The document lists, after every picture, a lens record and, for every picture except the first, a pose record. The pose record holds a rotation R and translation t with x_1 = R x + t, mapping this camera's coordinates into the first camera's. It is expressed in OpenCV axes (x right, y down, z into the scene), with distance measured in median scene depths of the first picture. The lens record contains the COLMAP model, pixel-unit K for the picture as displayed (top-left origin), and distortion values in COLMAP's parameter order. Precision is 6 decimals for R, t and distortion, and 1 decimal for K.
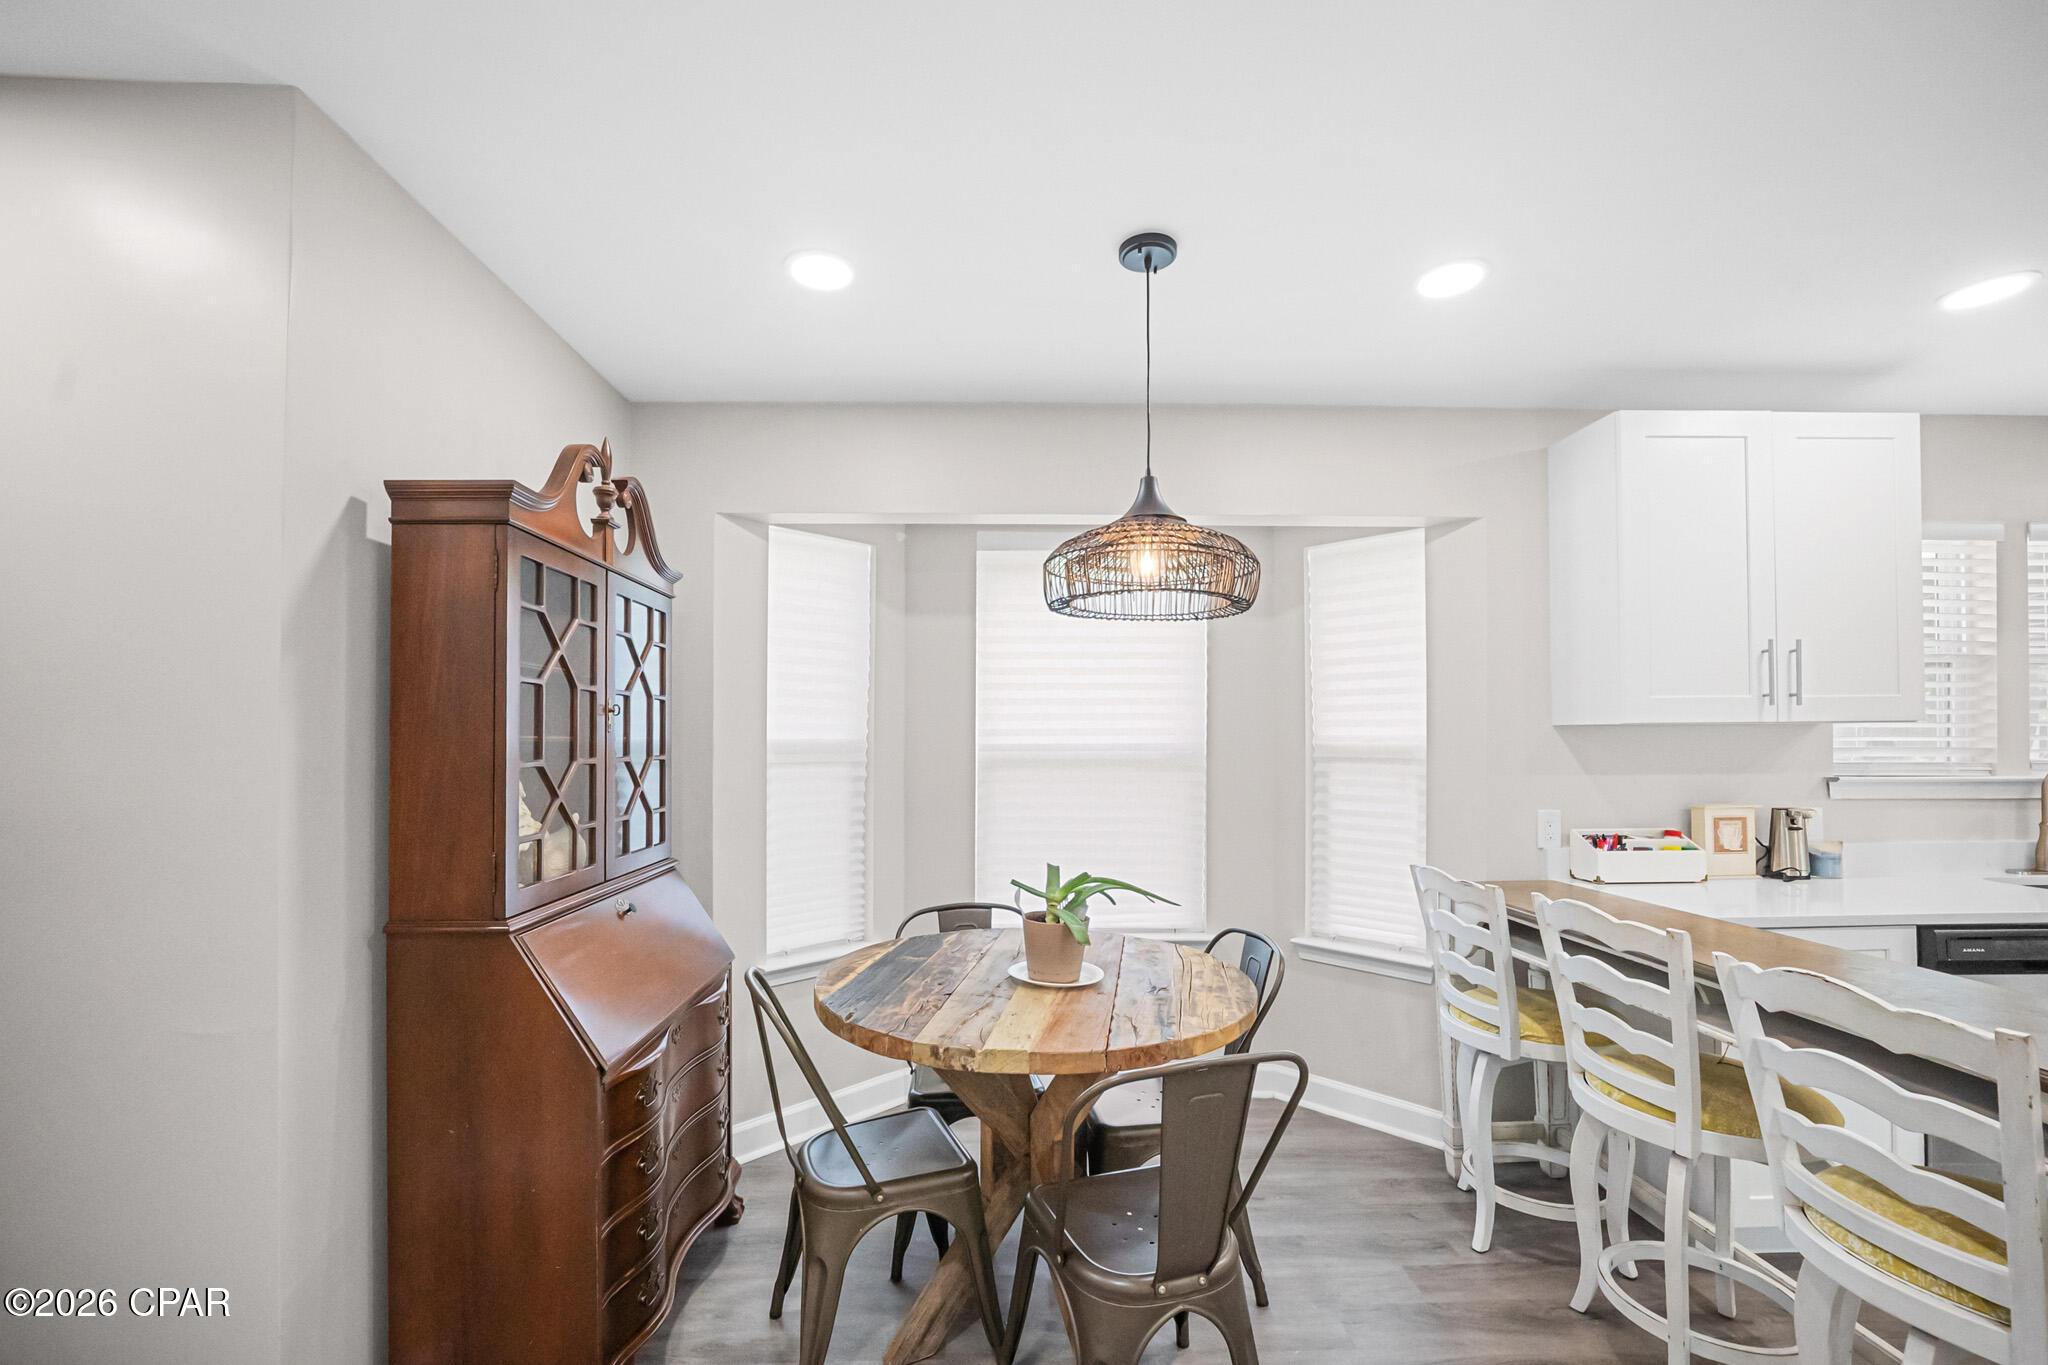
lens RADIAL K [[852.7, 0, 1014.5], [0, 852.7, 732.6], [0, 0, 1]] dist [-0.010212, 0.000865]
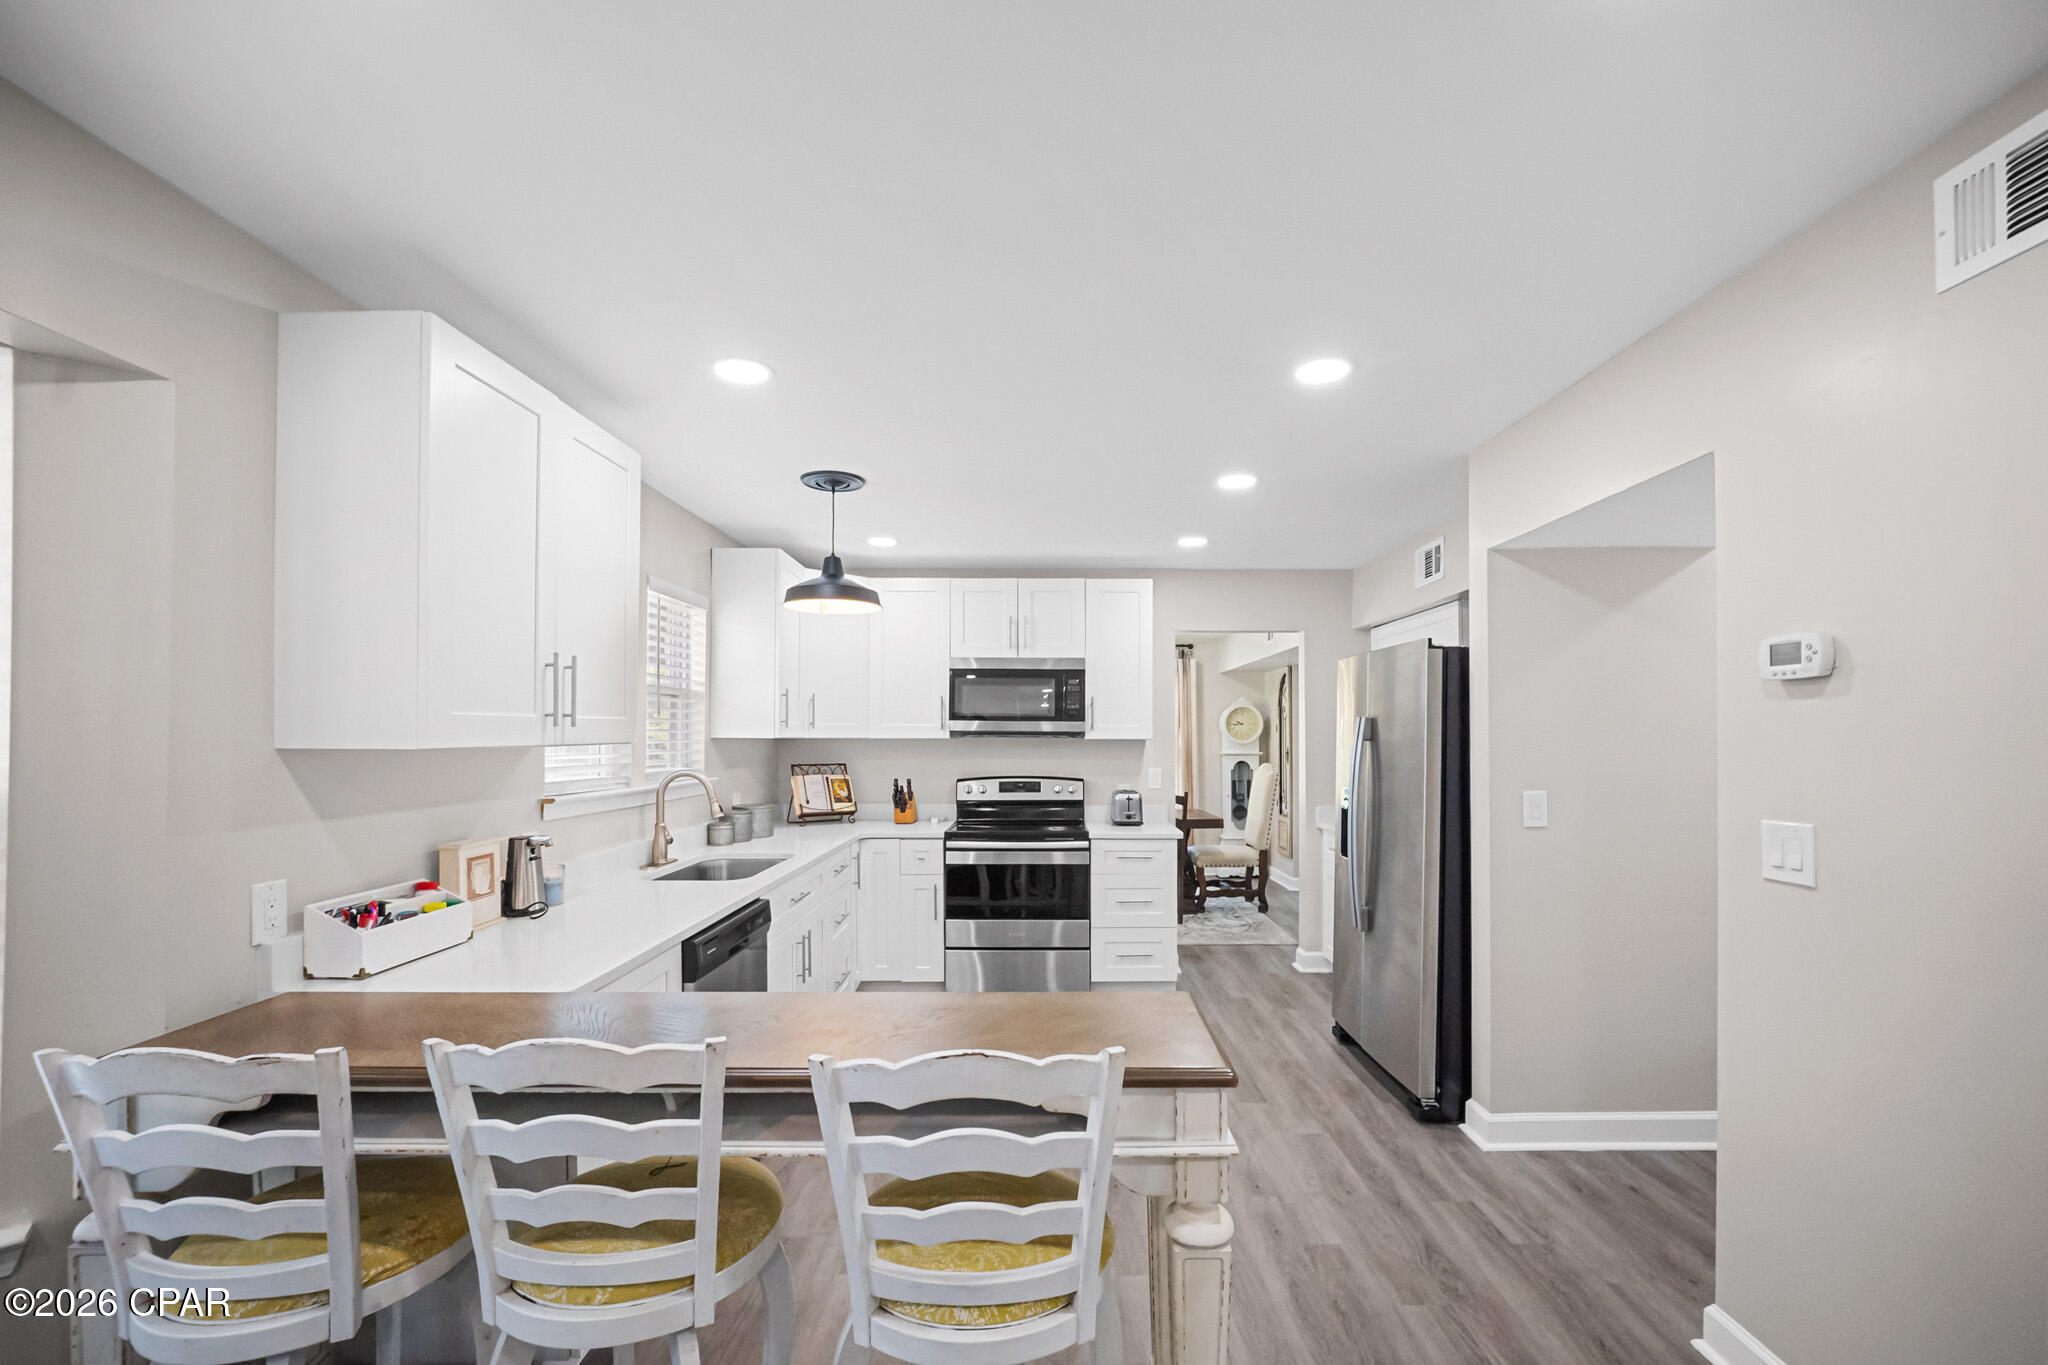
lens RADIAL K [[852.7, 0, 1040.0], [0, 852.7, 730.2], [0, 0, 1]] dist [-0.010212, 0.000865]
pose [[0.029961, 0.010302, 0.999498, 0.014269], [-0.012096, 0.999877, -0.009943, -0.023925], [-0.999478, -0.011792, 0.030082, 0.429826]]
